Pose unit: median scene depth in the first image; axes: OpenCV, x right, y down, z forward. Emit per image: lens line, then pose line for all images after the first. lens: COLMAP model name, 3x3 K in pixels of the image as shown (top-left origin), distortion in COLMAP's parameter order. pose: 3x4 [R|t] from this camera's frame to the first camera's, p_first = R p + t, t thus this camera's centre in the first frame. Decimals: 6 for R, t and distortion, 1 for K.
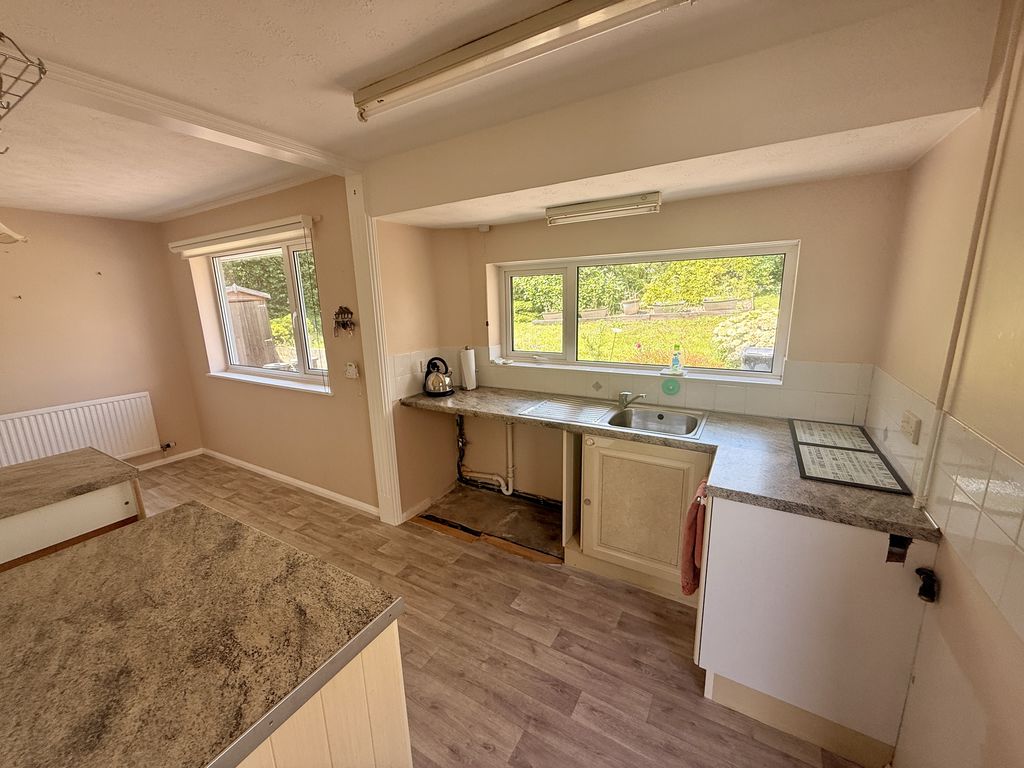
lens RADIAL K [[406.4, 0, 508.1], [0, 406.4, 383.5], [0, 0, 1]] dist [0.000260, 0.000514]
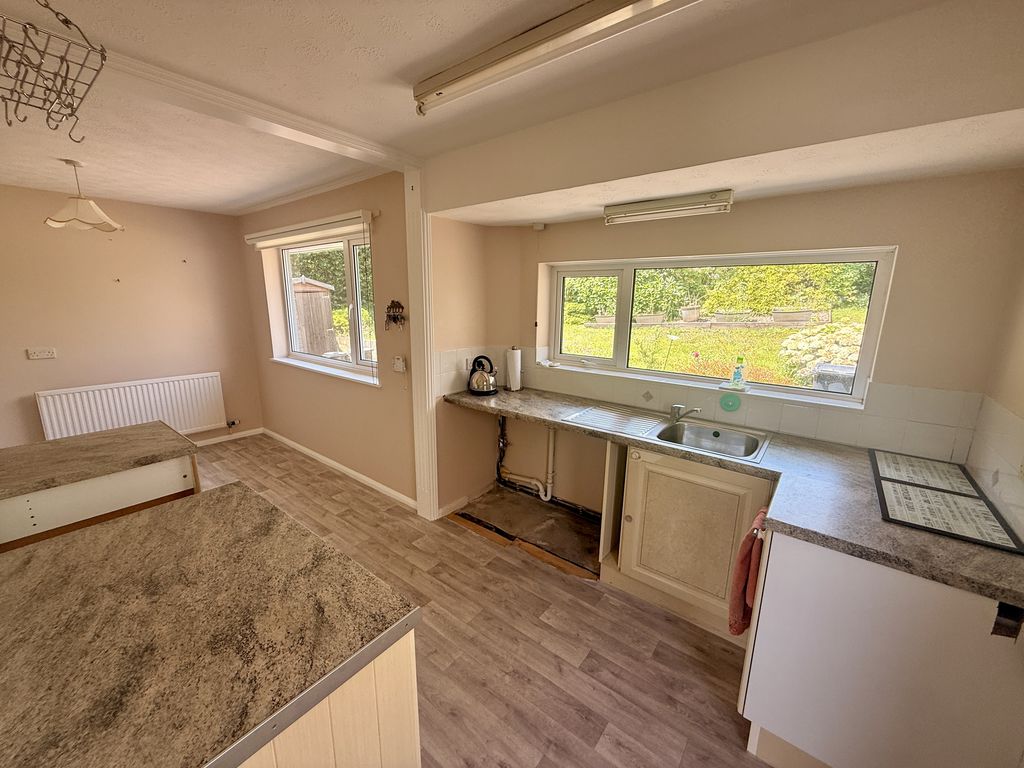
lens RADIAL K [[406.4, 0, 508.2], [0, 406.4, 383.1], [0, 0, 1]] dist [0.000260, 0.000514]
pose [[0.990939, 0.064996, -0.117538, 0.008783], [-0.065087, 0.997875, 0.003065, -0.006152], [0.117487, 0.004613, 0.993064, 0.030146]]
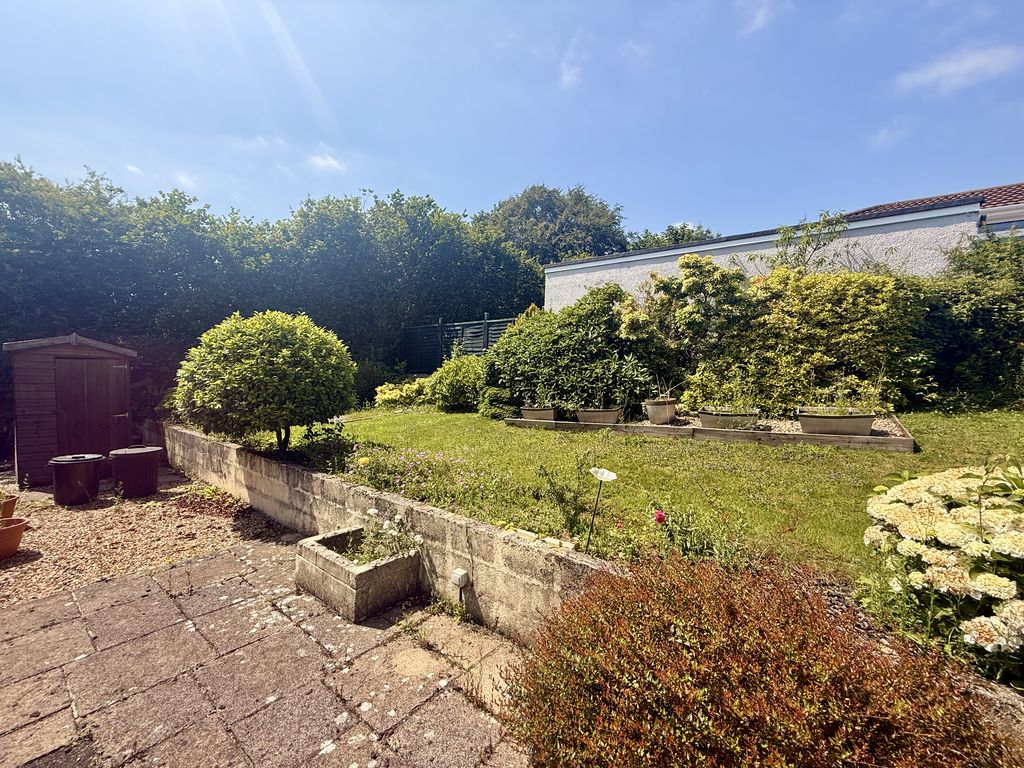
lens RADIAL K [[406.4, 0, 509.2], [0, 406.4, 383.1], [0, 0, 1]] dist [0.000260, 0.000514]
pose [[0.991446, 0.072435, -0.108571, 0.568409], [-0.092633, 0.976541, -0.194389, -0.361202], [0.091943, 0.202783, 0.974898, 1.547914]]
